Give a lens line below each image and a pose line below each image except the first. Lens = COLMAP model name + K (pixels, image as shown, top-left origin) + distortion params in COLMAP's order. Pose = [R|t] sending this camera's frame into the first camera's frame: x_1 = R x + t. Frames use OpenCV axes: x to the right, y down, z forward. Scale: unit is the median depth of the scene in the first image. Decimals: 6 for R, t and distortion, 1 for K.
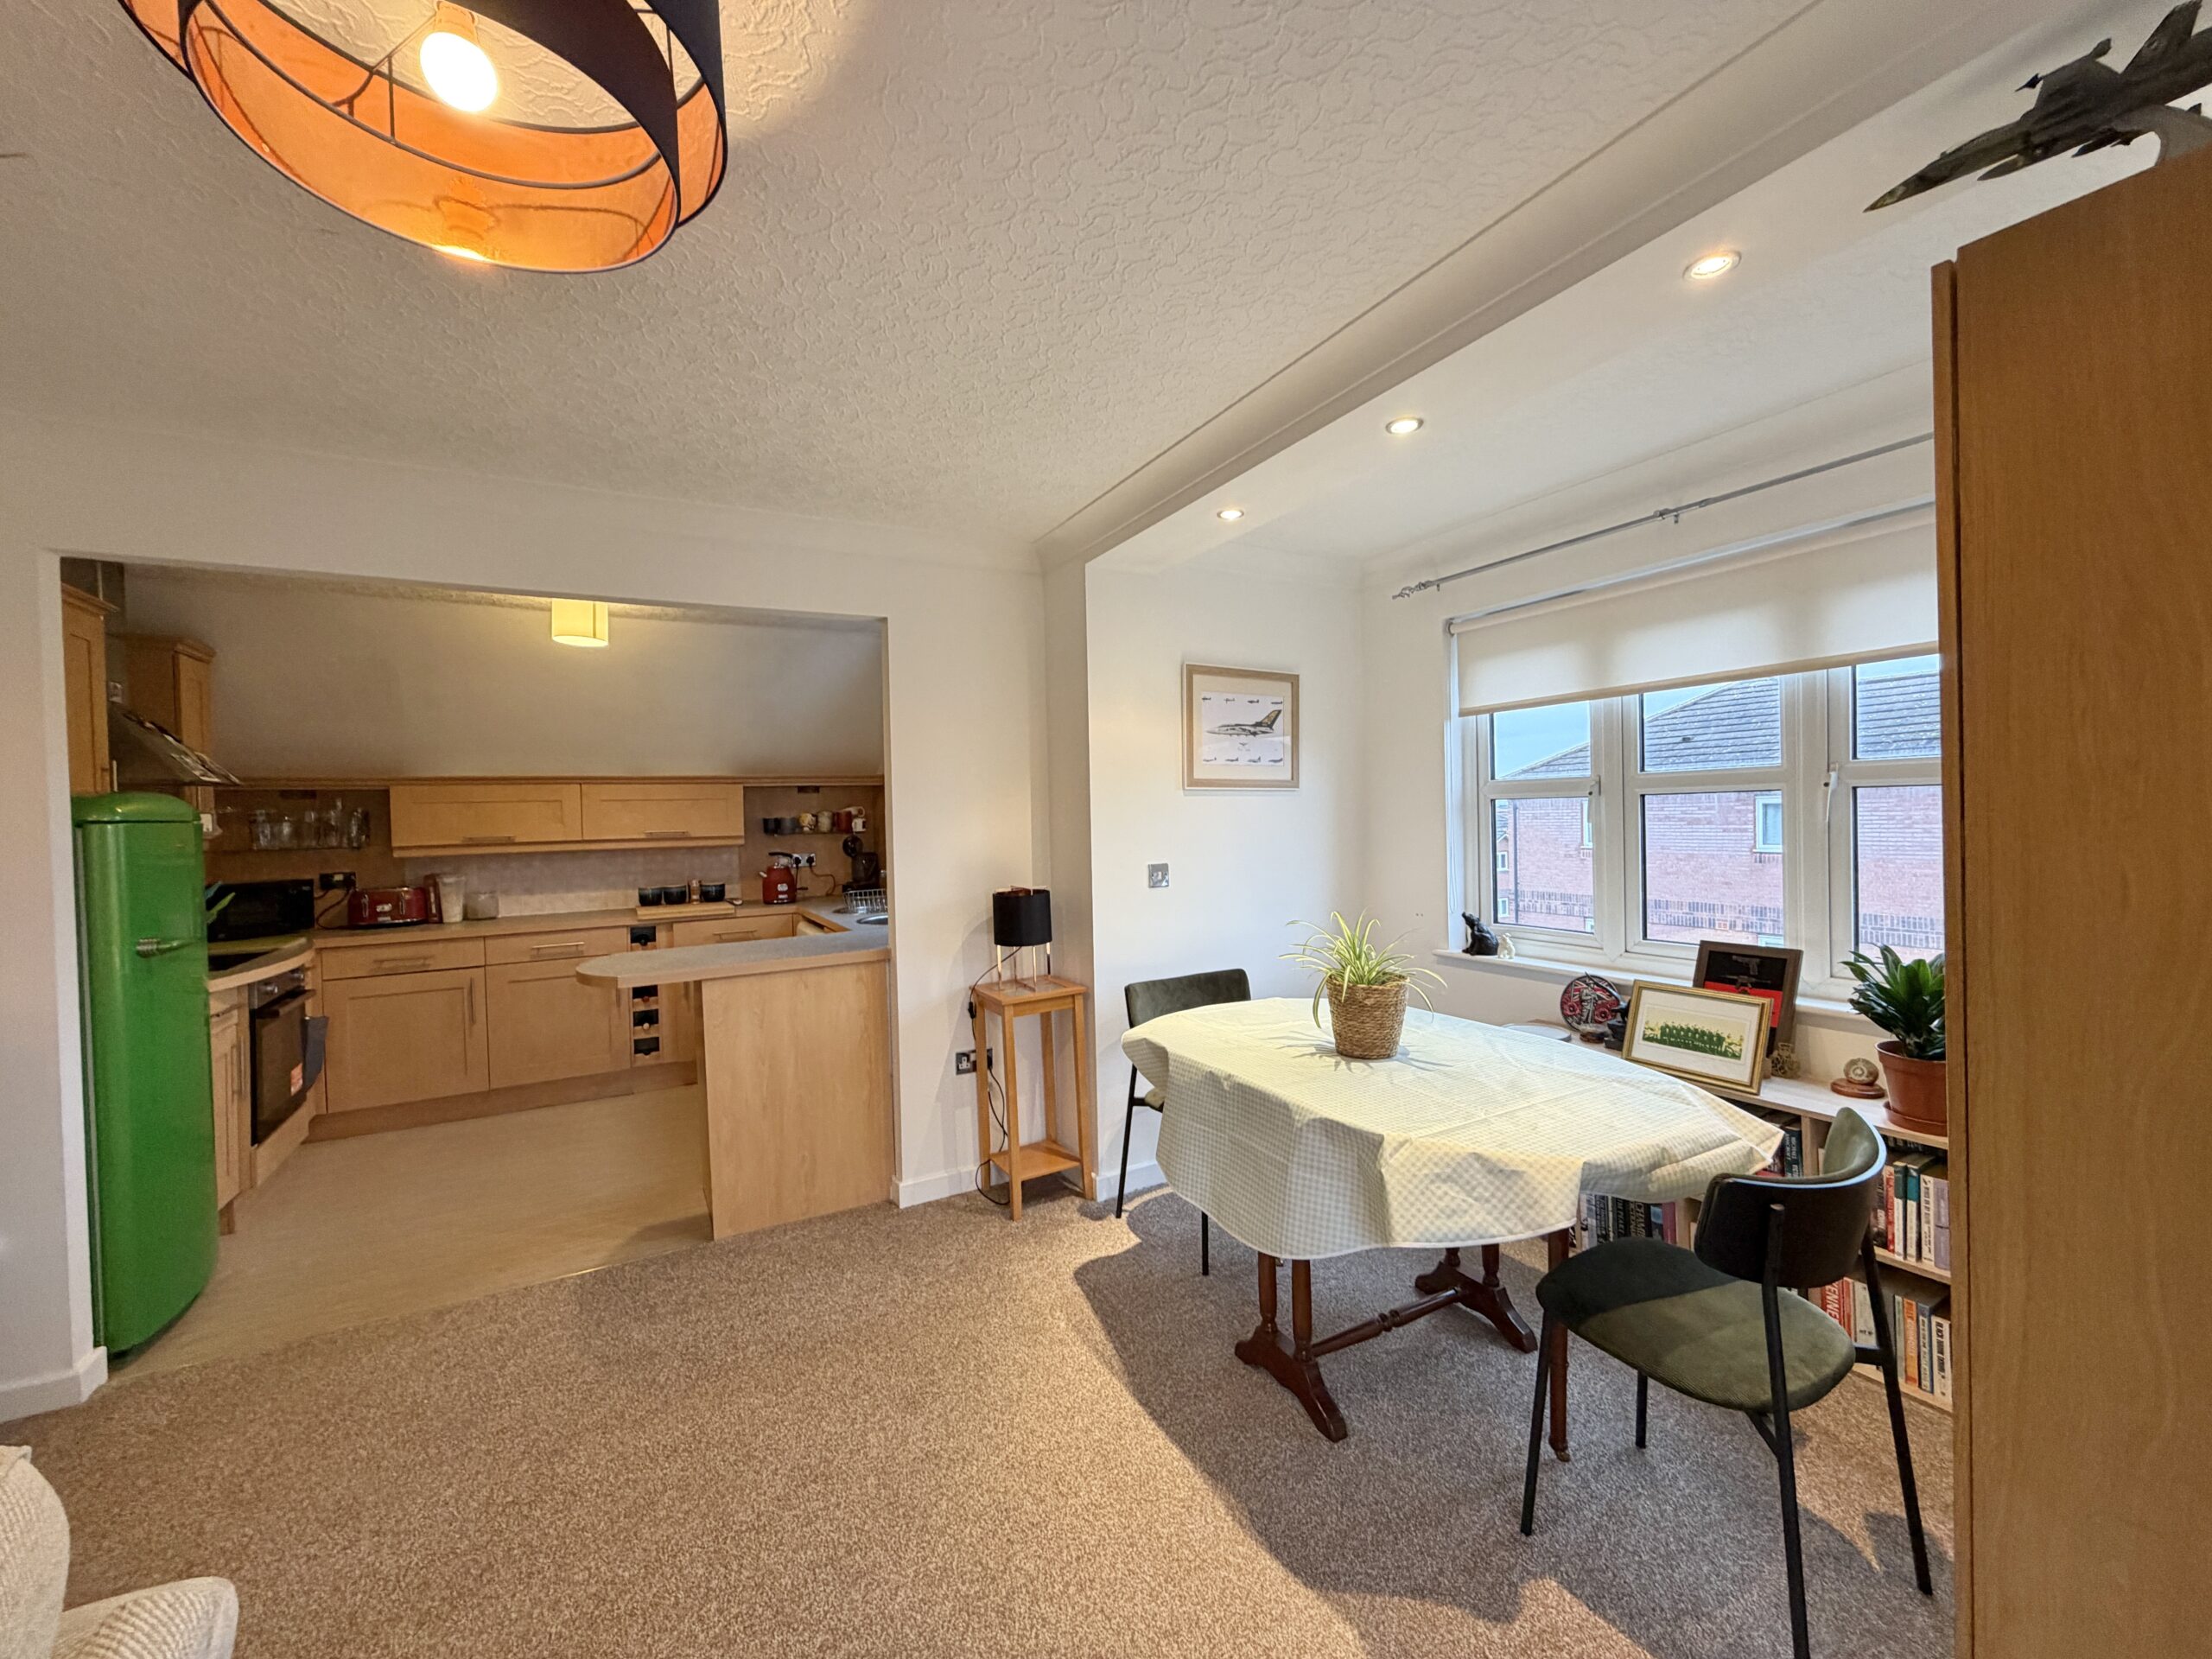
lens RADIAL K [[864.6, 0, 1106.7], [0, 864.6, 820.6], [0, 0, 1]] dist [-0.002328, -0.000005]
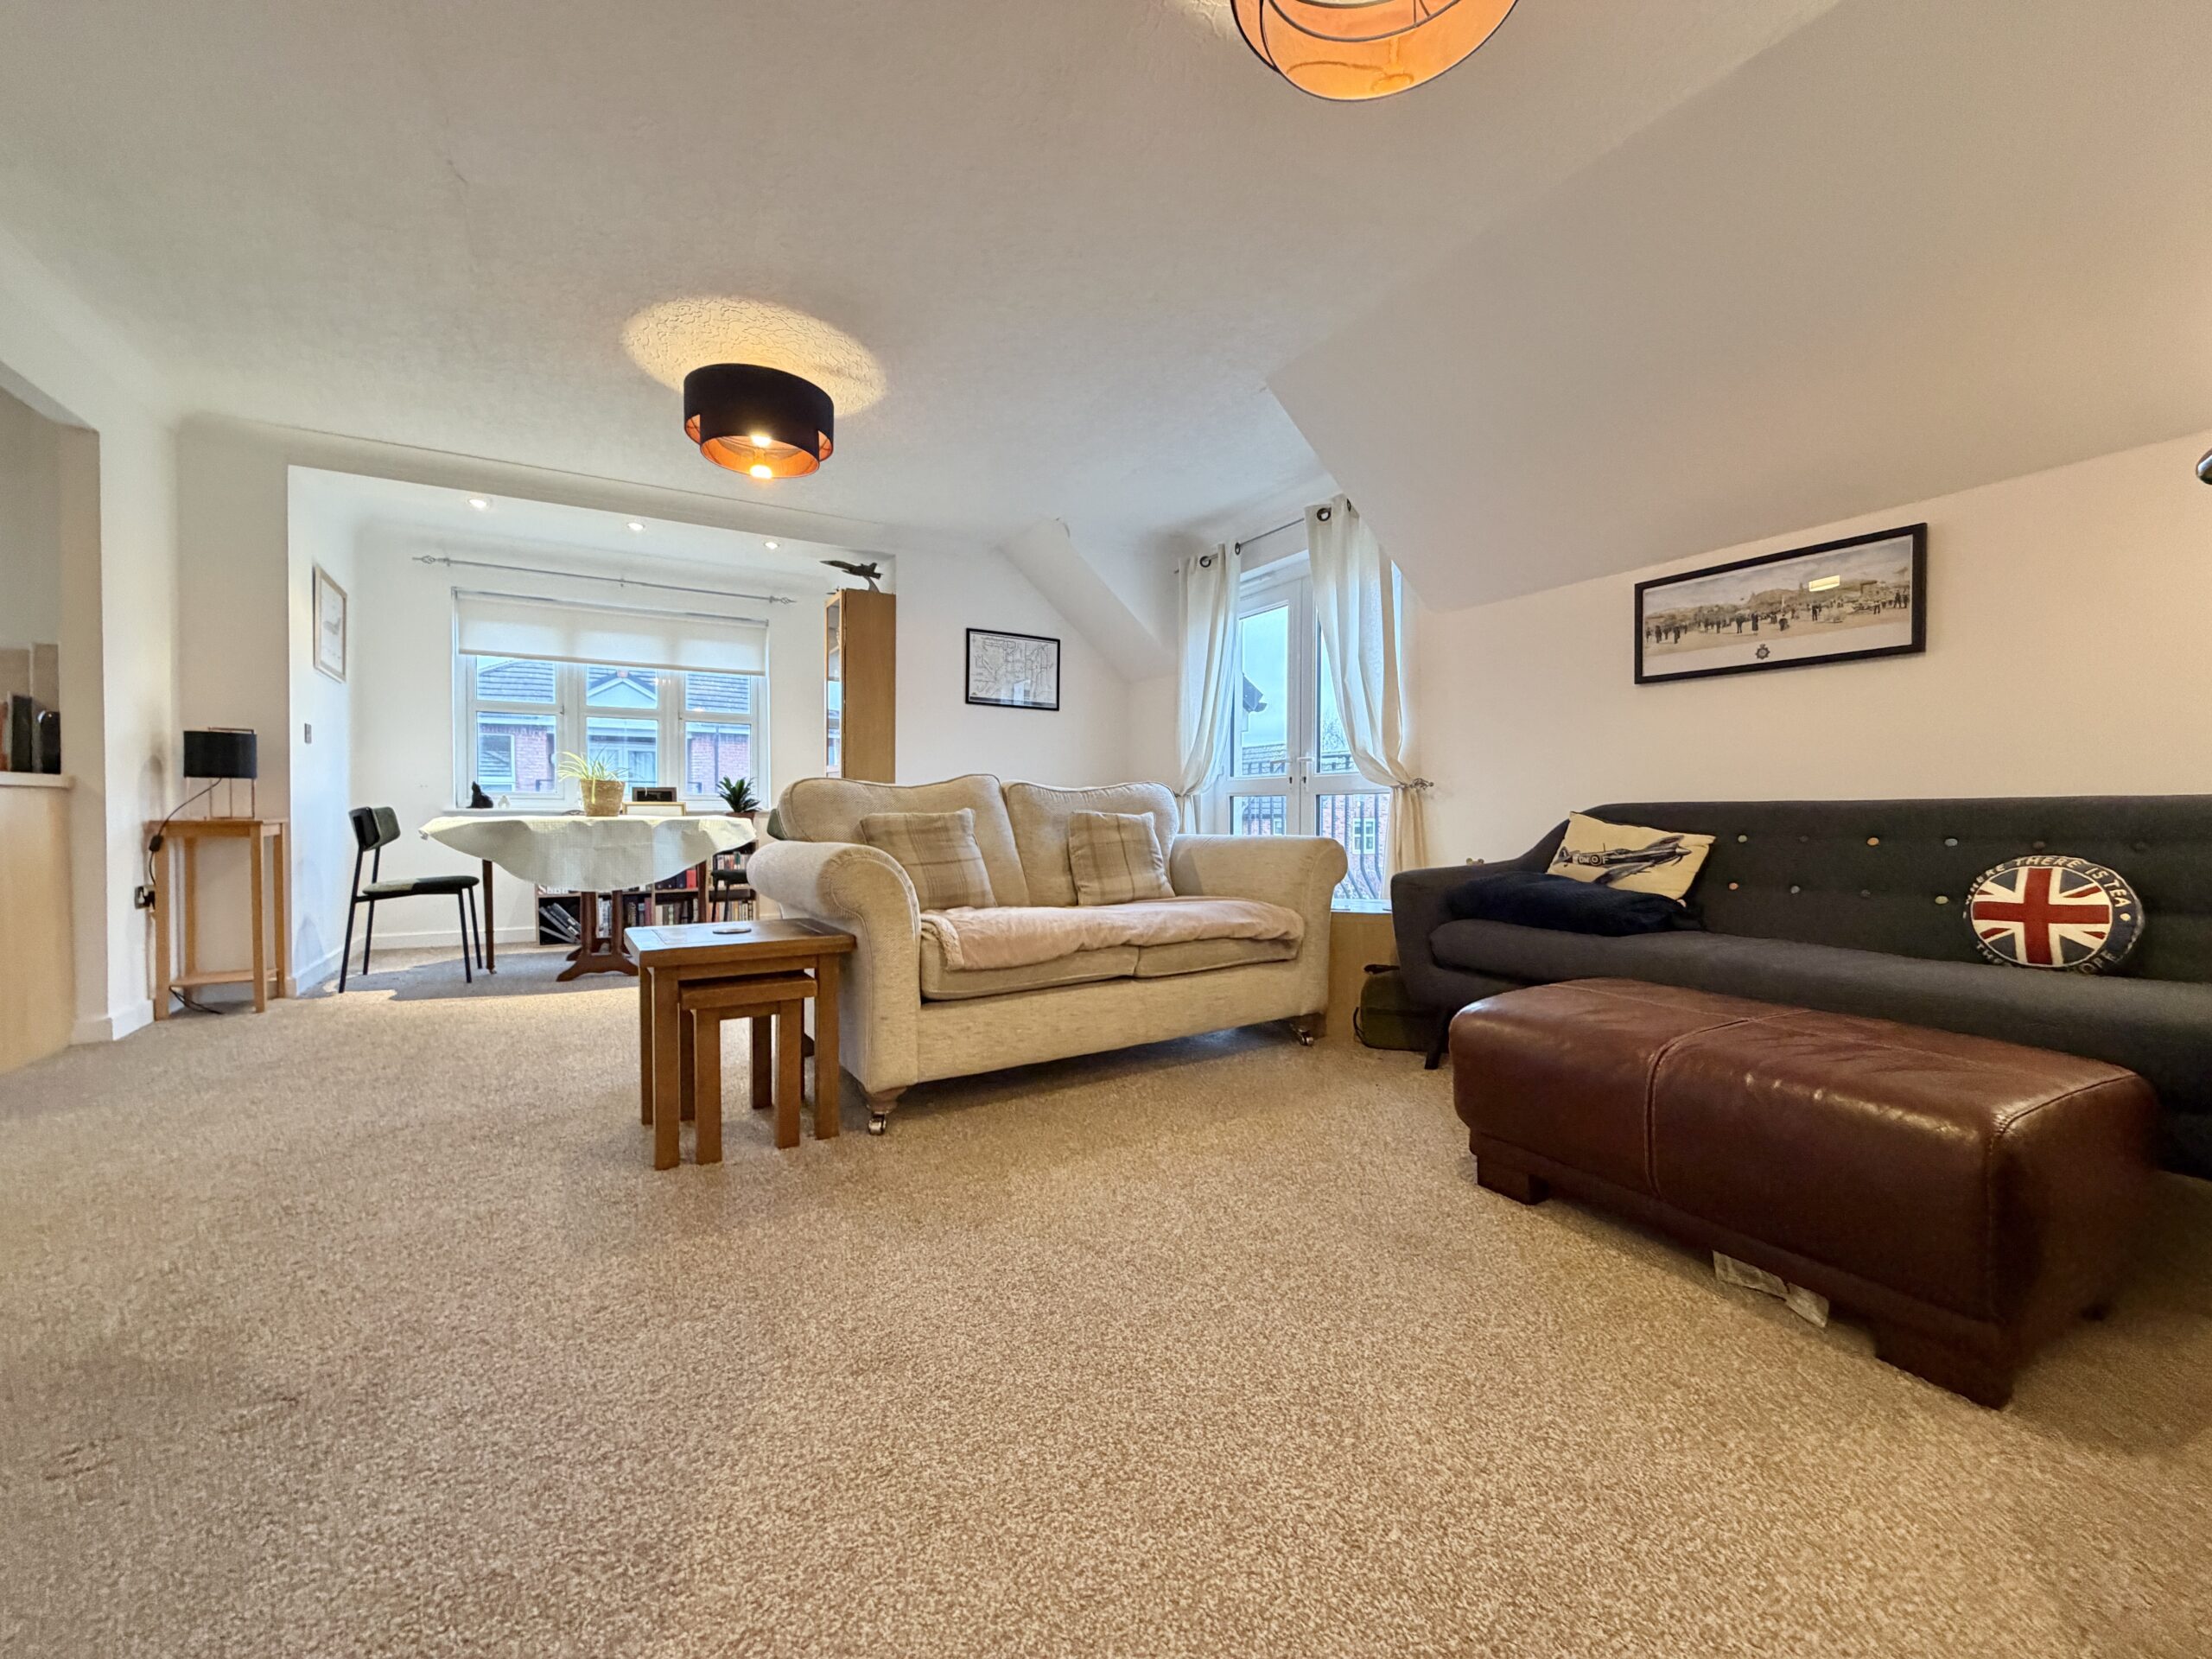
lens RADIAL K [[864.6, 0, 1110.2], [0, 864.6, 821.5], [0, 0, 1]] dist [-0.002328, -0.000005]
pose [[-0.002283, 0.015082, 0.999884, -1.079427], [0.010634, 0.999830, -0.015056, 0.202563], [-0.999941, 0.010598, -0.002443, -0.119072]]
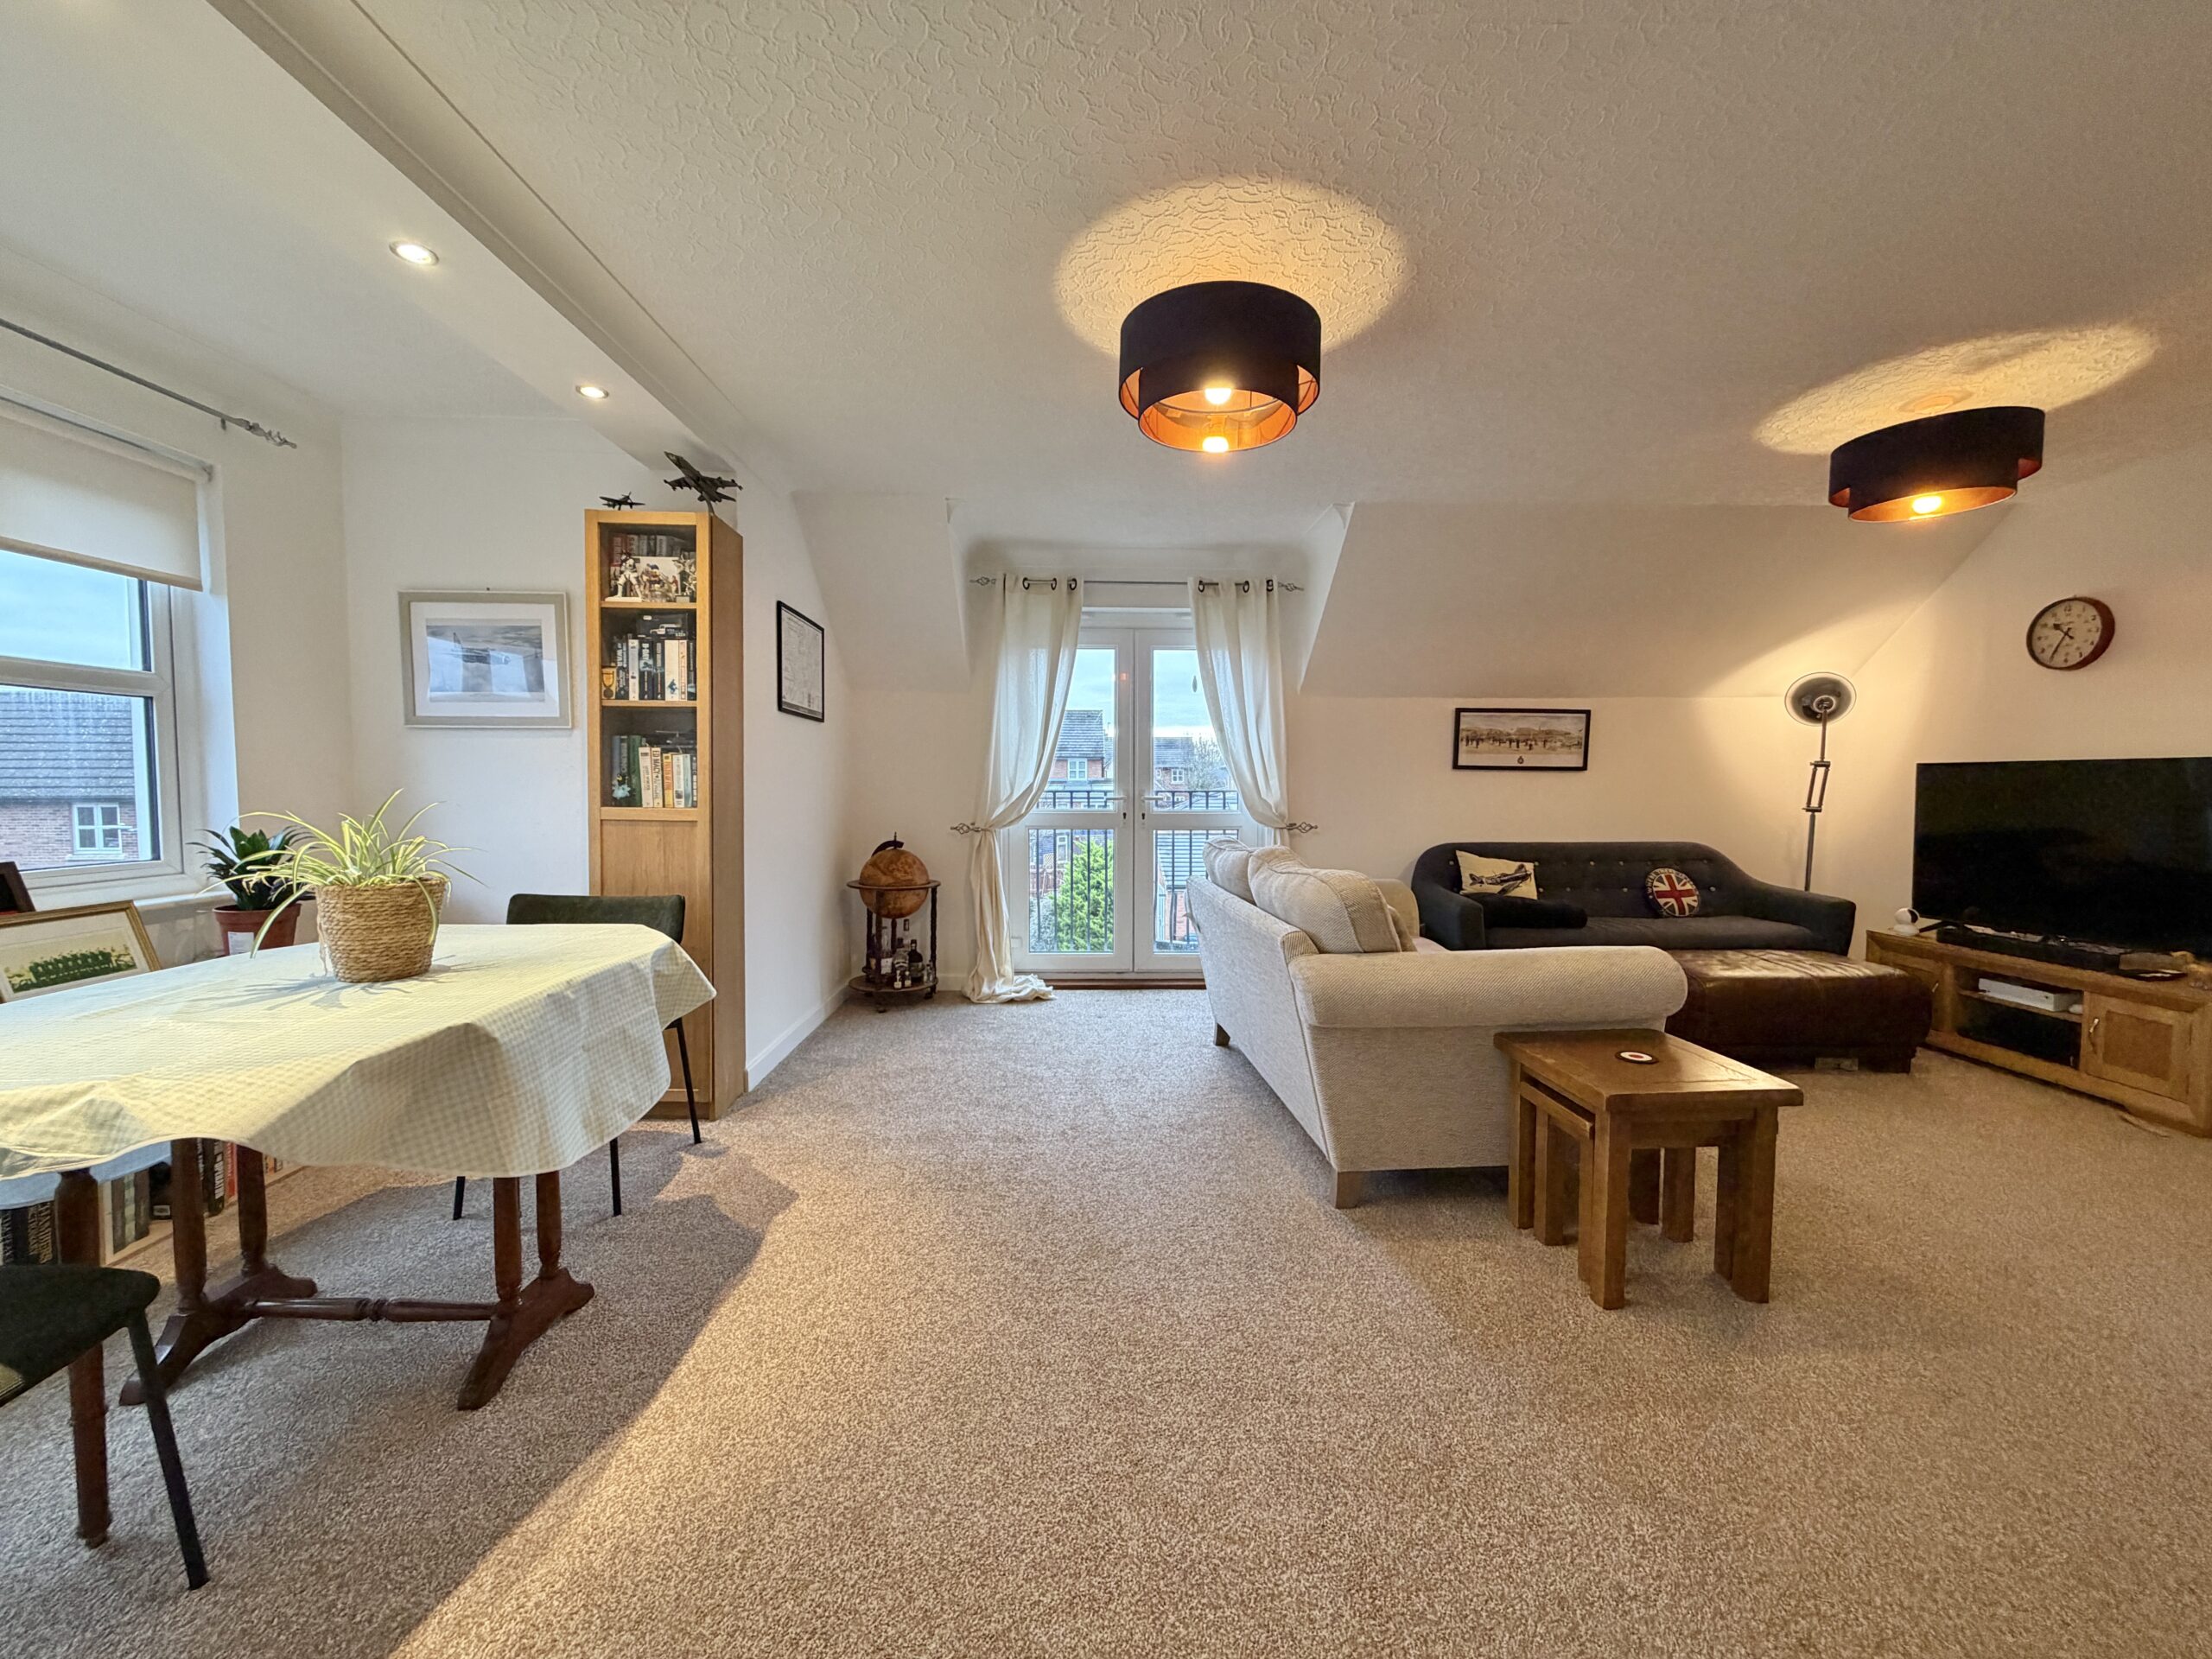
lens RADIAL K [[864.6, 0, 1090.7], [0, 864.6, 829.2], [0, 0, 1]] dist [-0.002328, -0.000005]
pose [[-0.874397, -0.003644, 0.485198, -0.406430], [0.026325, 0.998143, 0.054939, 0.067177], [-0.484497, 0.060811, -0.872677, 0.850691]]
